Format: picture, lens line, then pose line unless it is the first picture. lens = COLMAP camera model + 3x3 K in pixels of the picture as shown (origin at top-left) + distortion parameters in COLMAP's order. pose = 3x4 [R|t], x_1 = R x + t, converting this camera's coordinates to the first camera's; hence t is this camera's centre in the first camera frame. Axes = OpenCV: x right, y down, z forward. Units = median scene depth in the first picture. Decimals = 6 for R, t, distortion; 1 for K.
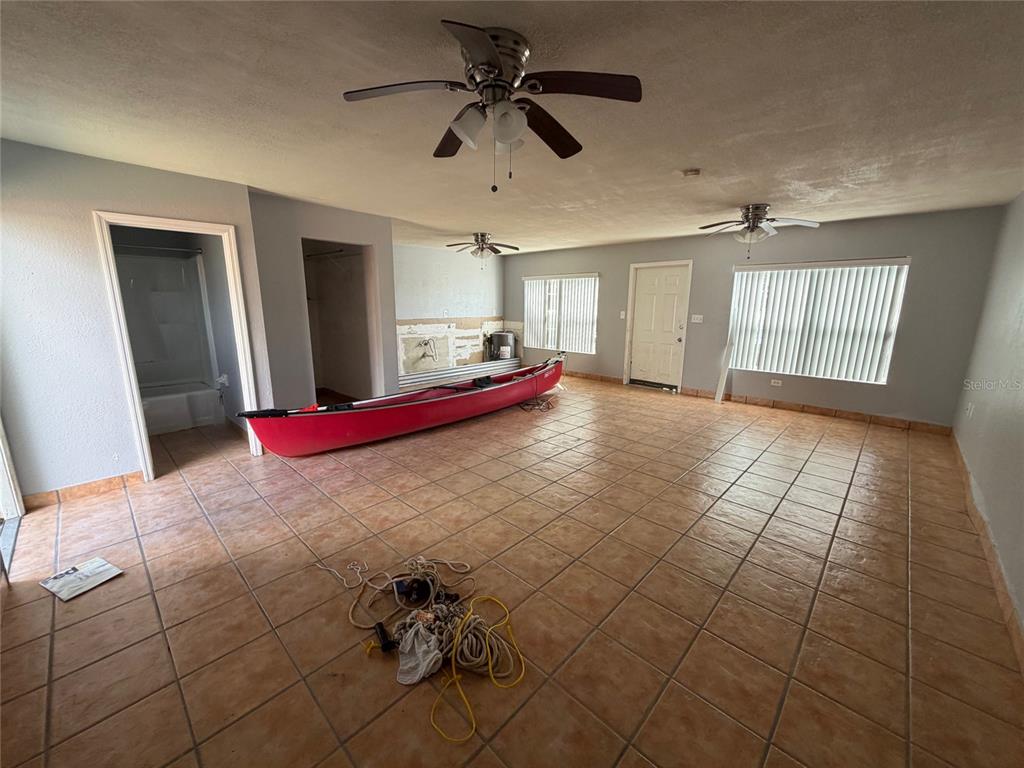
lens RADIAL K [[407.6, 0, 509.7], [0, 407.6, 385.6], [0, 0, 1]] dist [-0.001905, -0.000194]
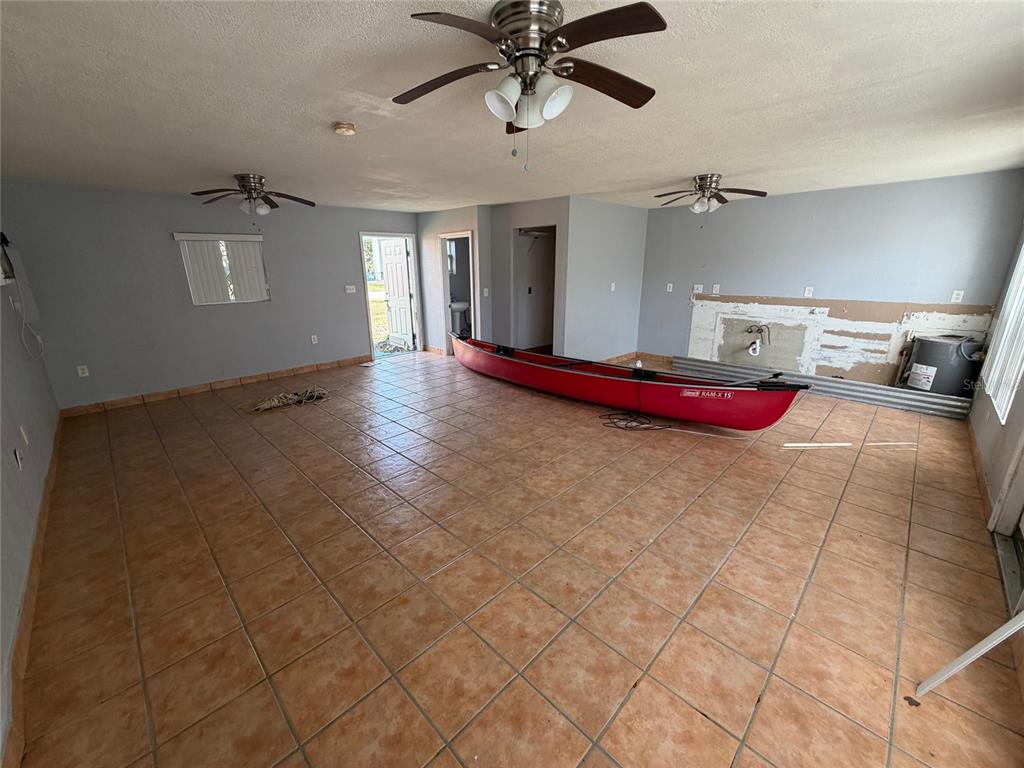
lens RADIAL K [[407.6, 0, 509.7], [0, 407.6, 385.6], [0, 0, 1]] dist [-0.001905, -0.000194]
pose [[-0.020357, 0.270730, -0.962440, 0.742769], [-0.199250, 0.942231, 0.269259, -0.160124], [0.979737, 0.197248, 0.034762, 0.747196]]
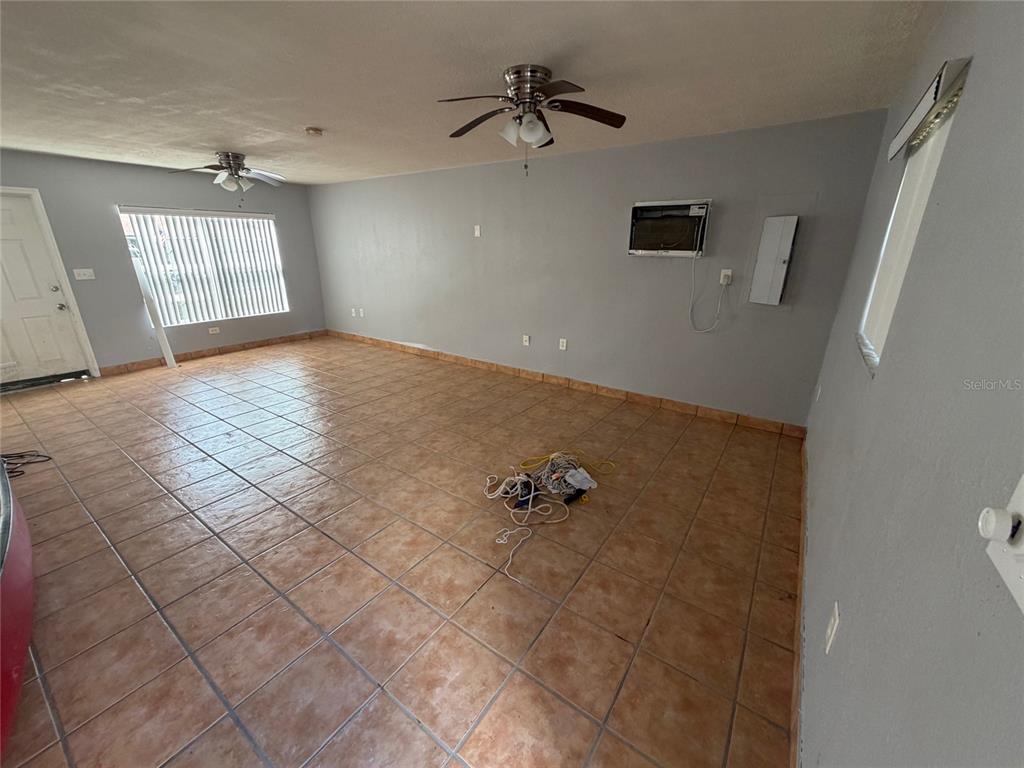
lens RADIAL K [[407.6, 0, 509.7], [0, 407.6, 385.6], [0, 0, 1]] dist [-0.001905, -0.000194]
pose [[-0.148829, -0.326085, 0.933551, -0.467931], [0.203024, 0.913878, 0.351580, -0.090724], [-0.967797, 0.241858, -0.069809, 0.385658]]
